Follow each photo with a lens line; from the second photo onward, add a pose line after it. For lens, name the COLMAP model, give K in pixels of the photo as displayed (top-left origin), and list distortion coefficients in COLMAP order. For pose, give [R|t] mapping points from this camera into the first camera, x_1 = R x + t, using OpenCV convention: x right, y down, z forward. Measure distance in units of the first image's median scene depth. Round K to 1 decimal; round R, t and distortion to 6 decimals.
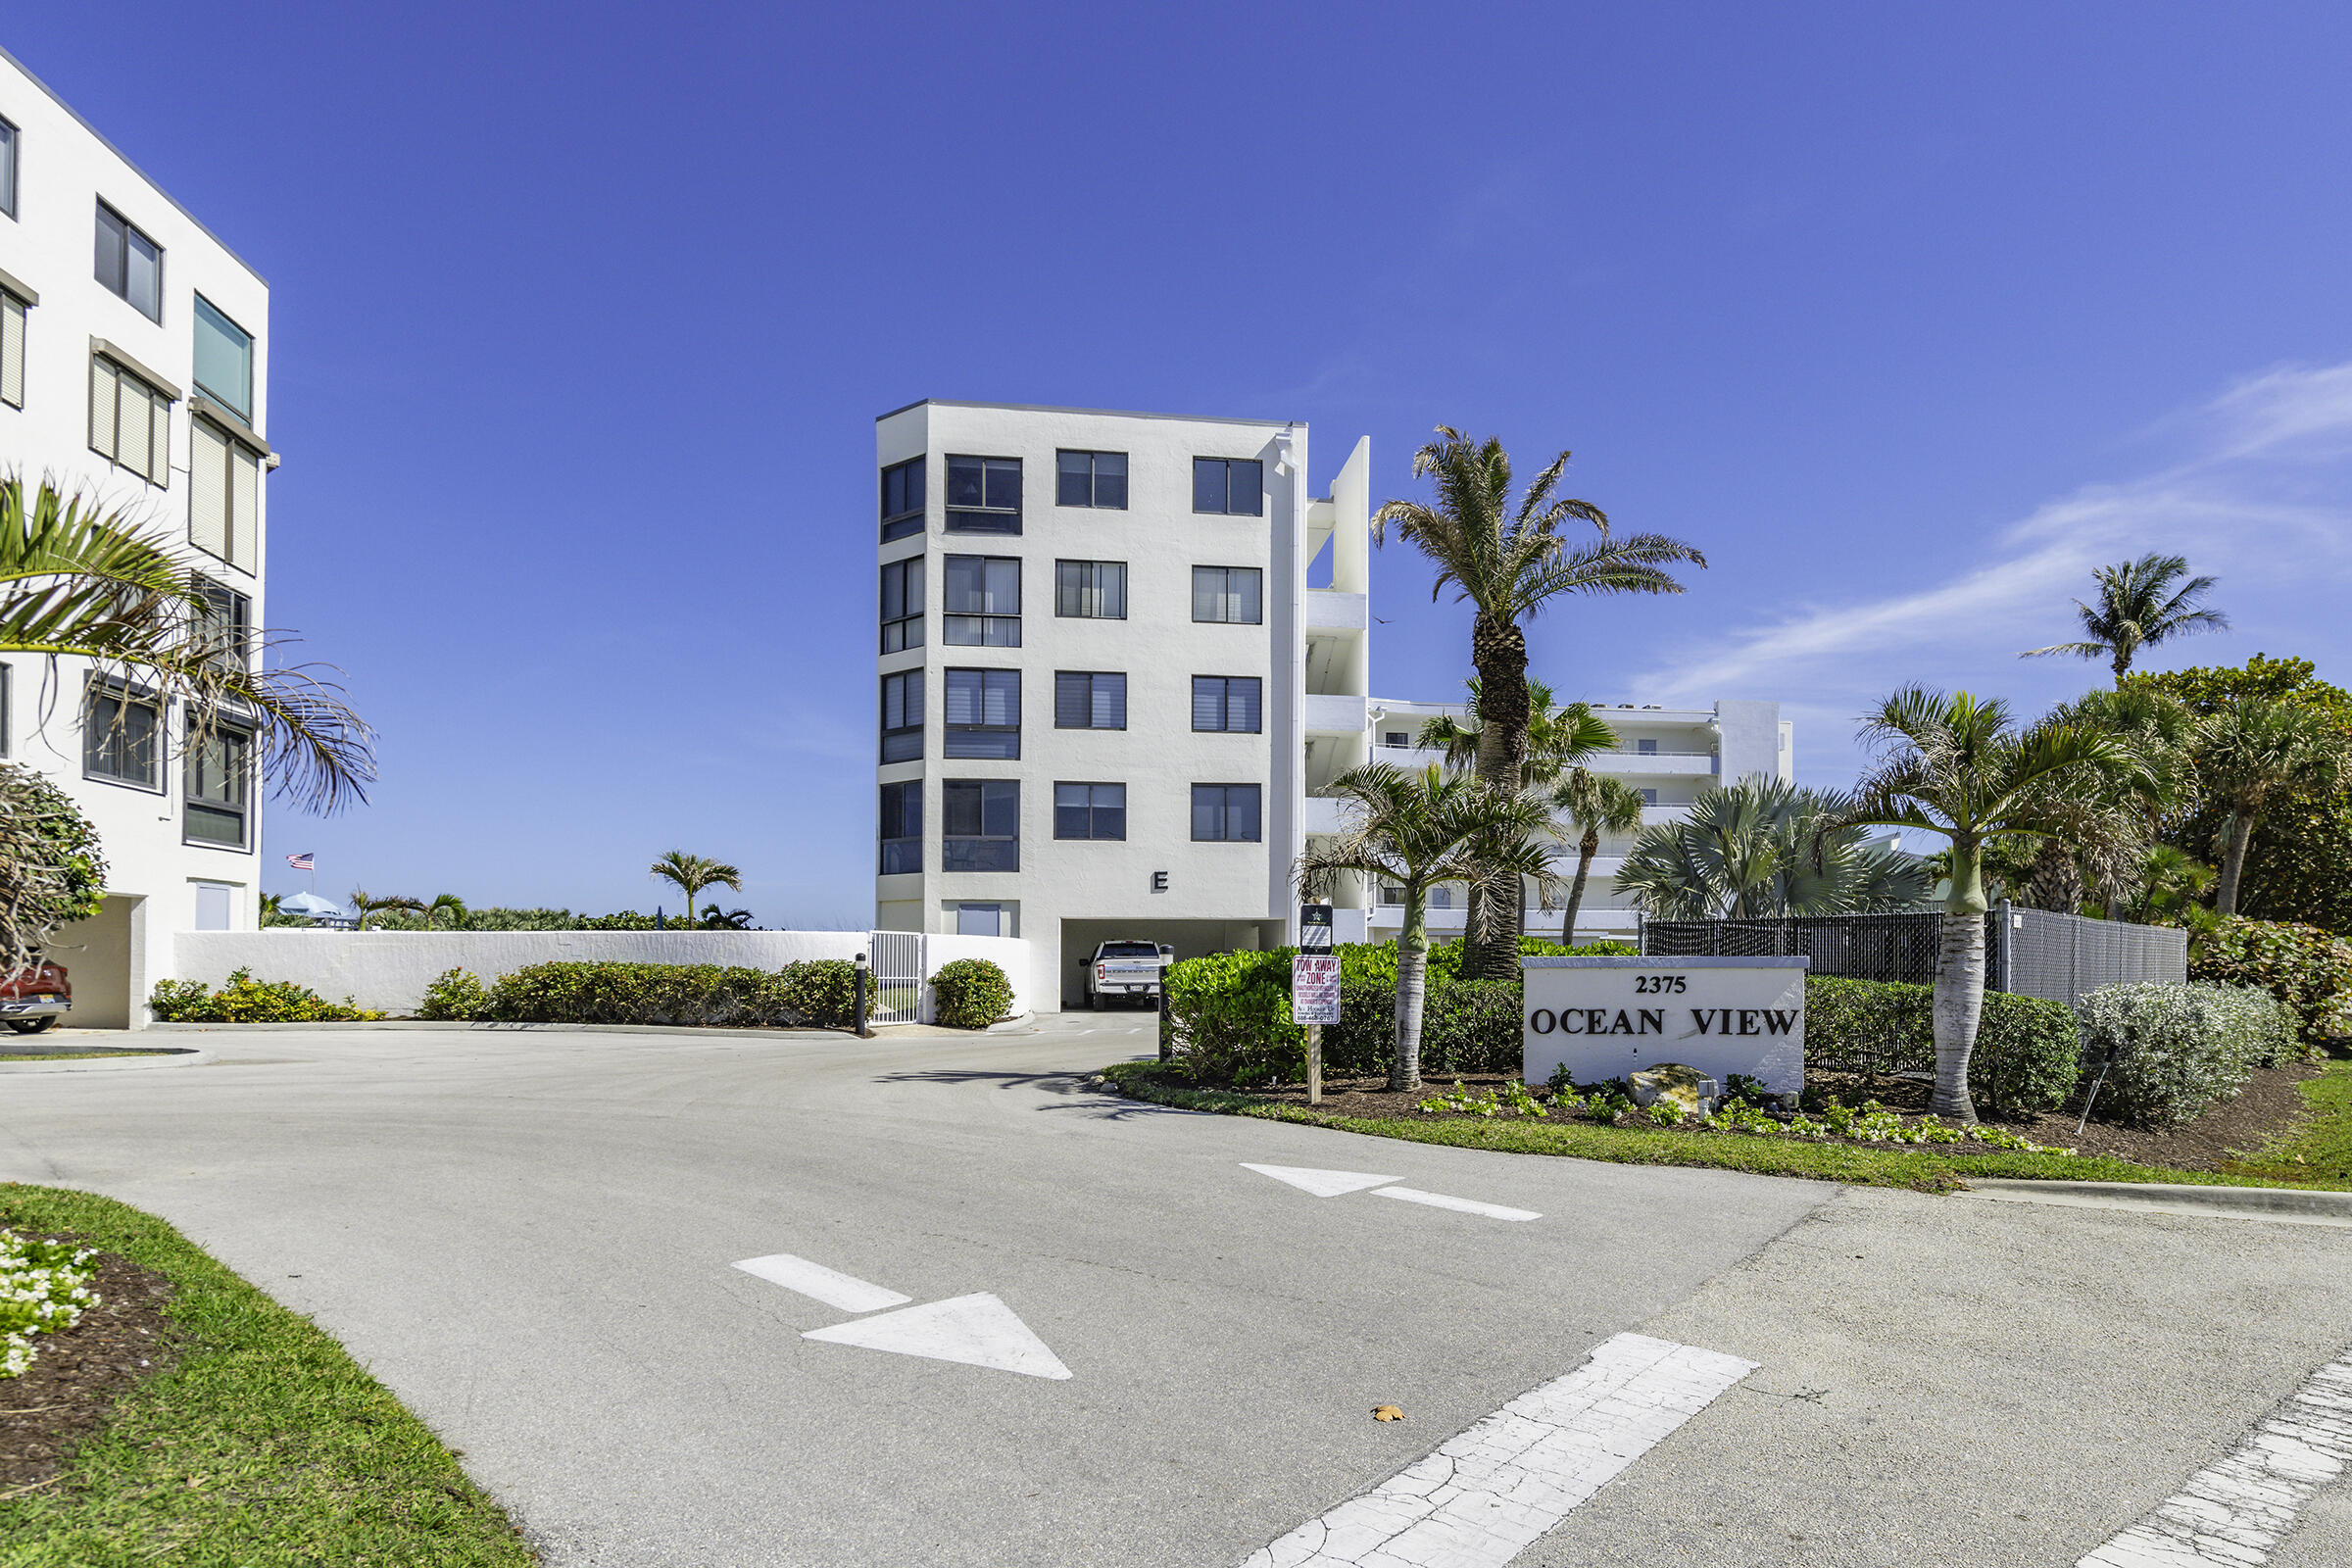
lens RADIAL K [[1227.7, 0, 1176.1], [0, 1227.7, 852.6], [0, 0, 1]] dist [0.006231, -0.018895]
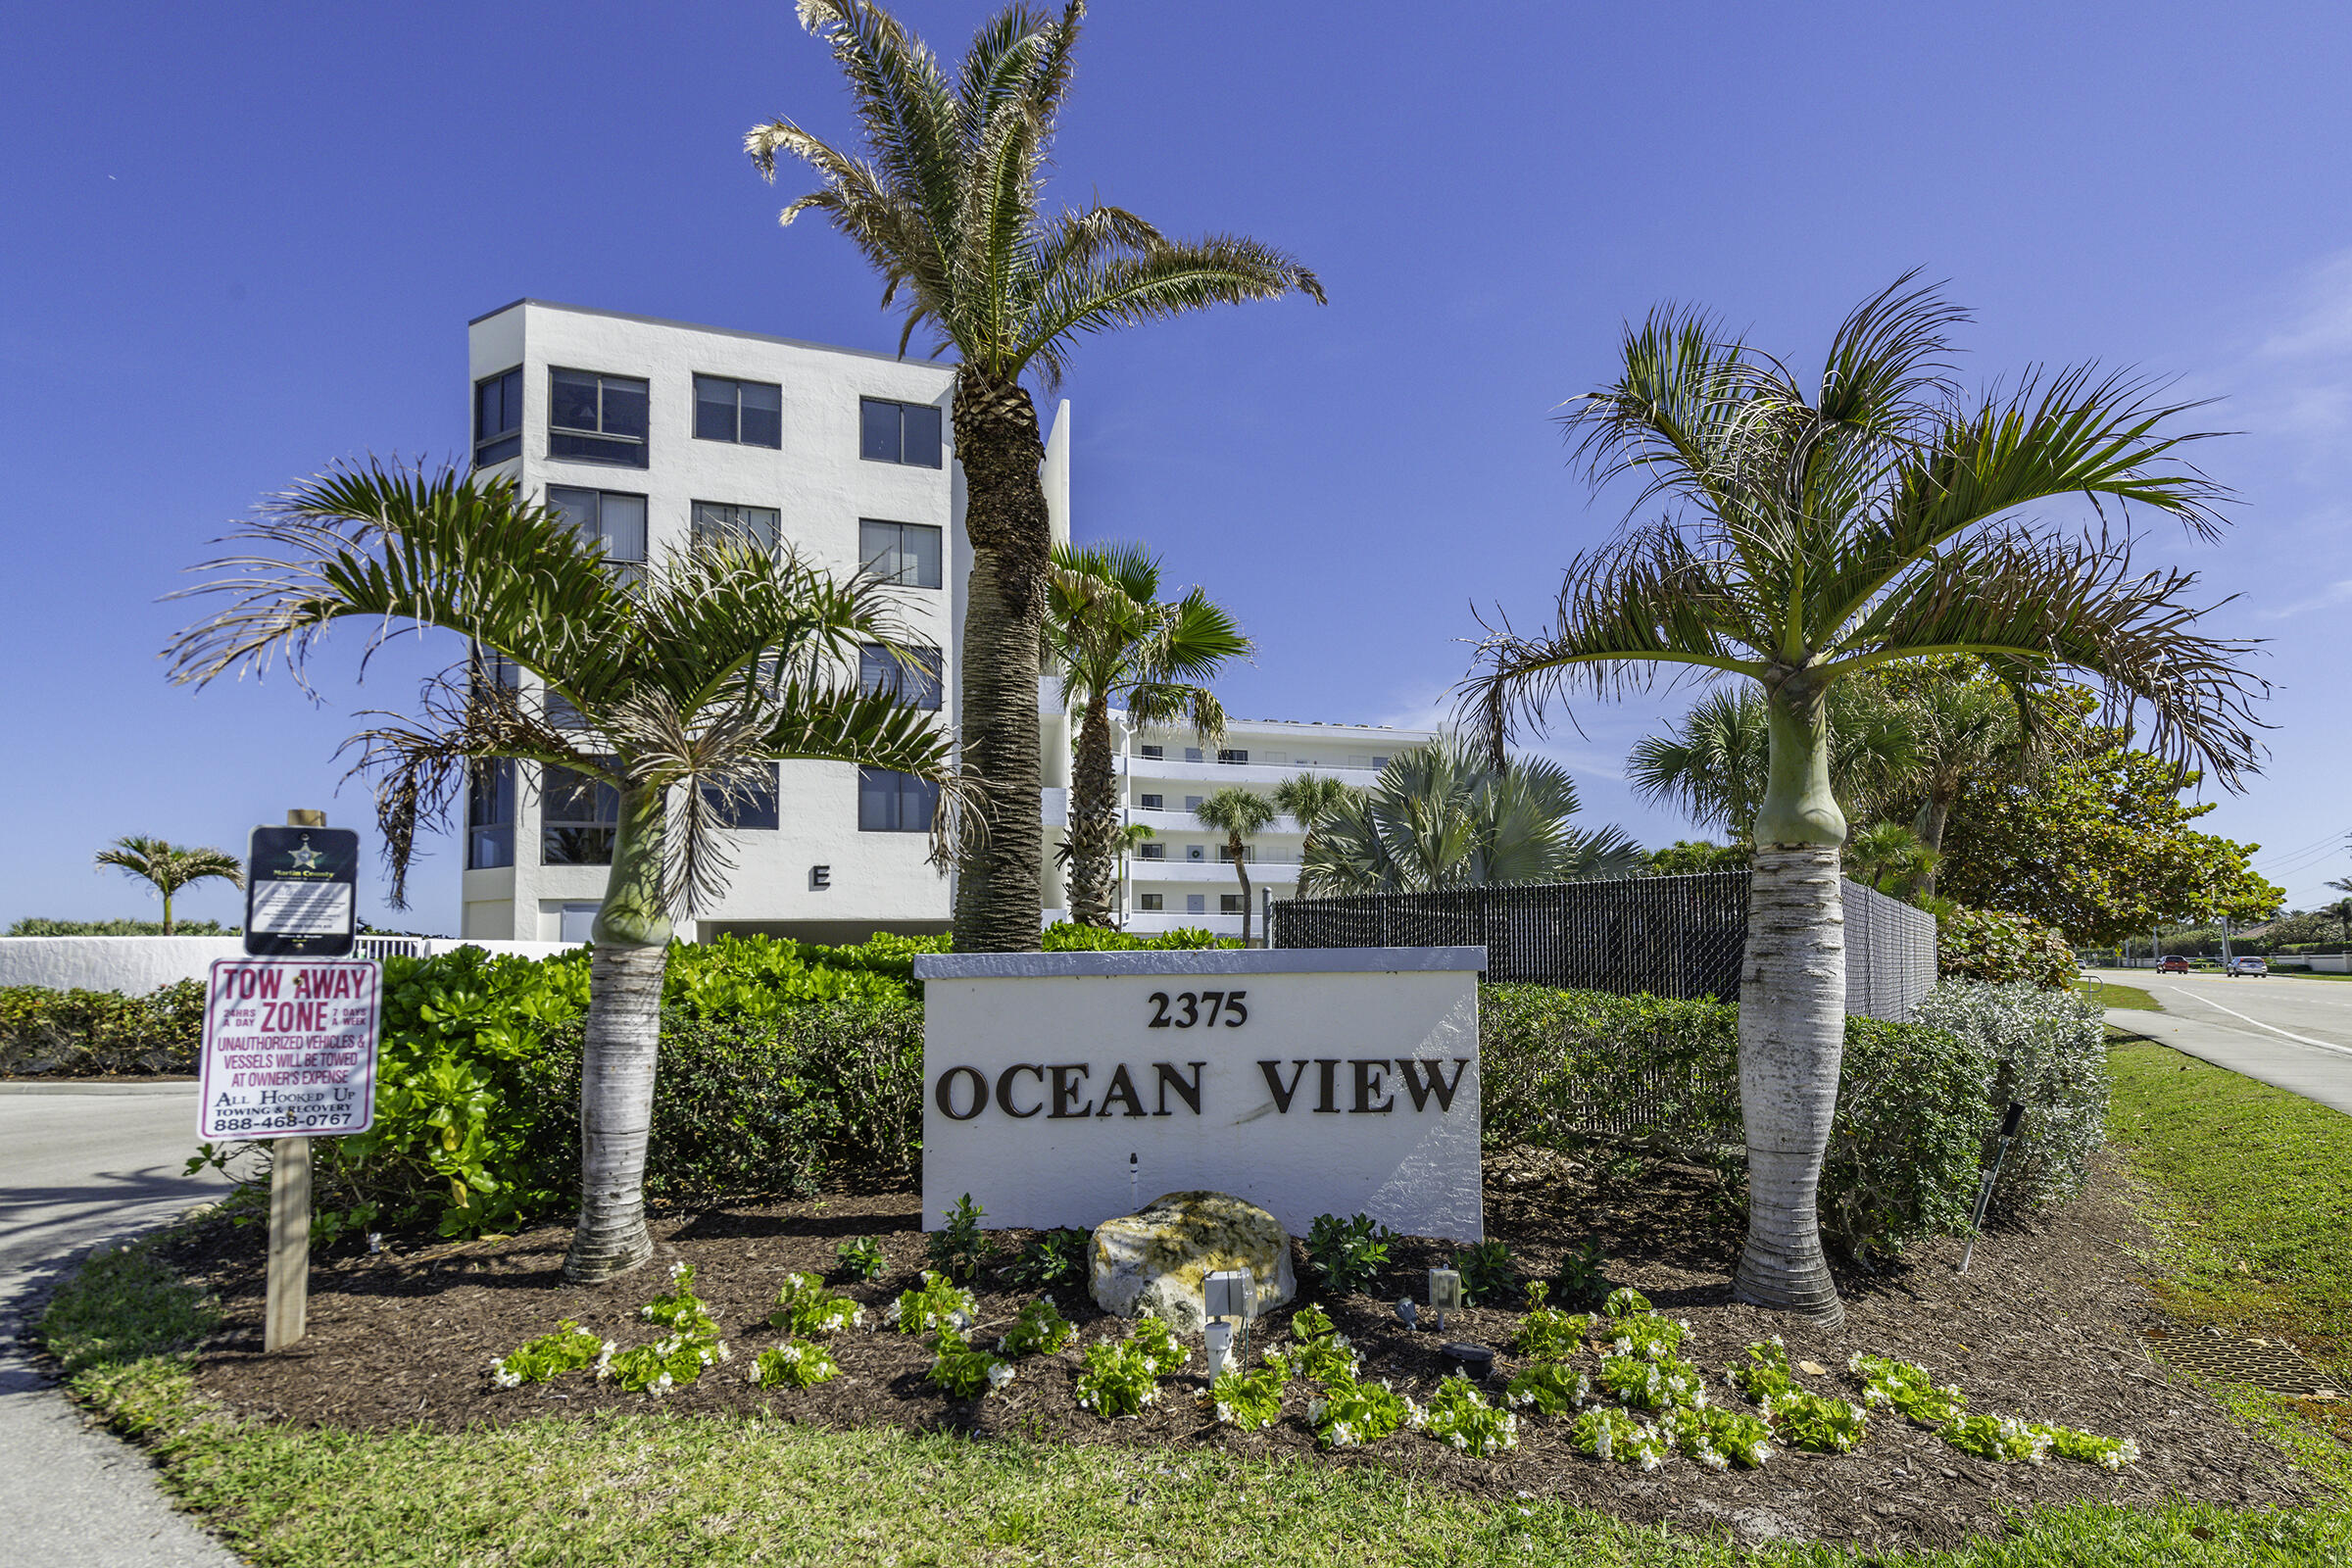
lens RADIAL K [[1098.7, 0, 1176.0], [0, 1098.7, 784.0], [0, 0, 1]] dist [0.010359, -0.000658]
pose [[0.985425, 0.013895, 0.169544, 0.309550], [-0.000879, 0.997061, -0.076607, 0.052301], [-0.170110, 0.075341, 0.982541, 0.569433]]
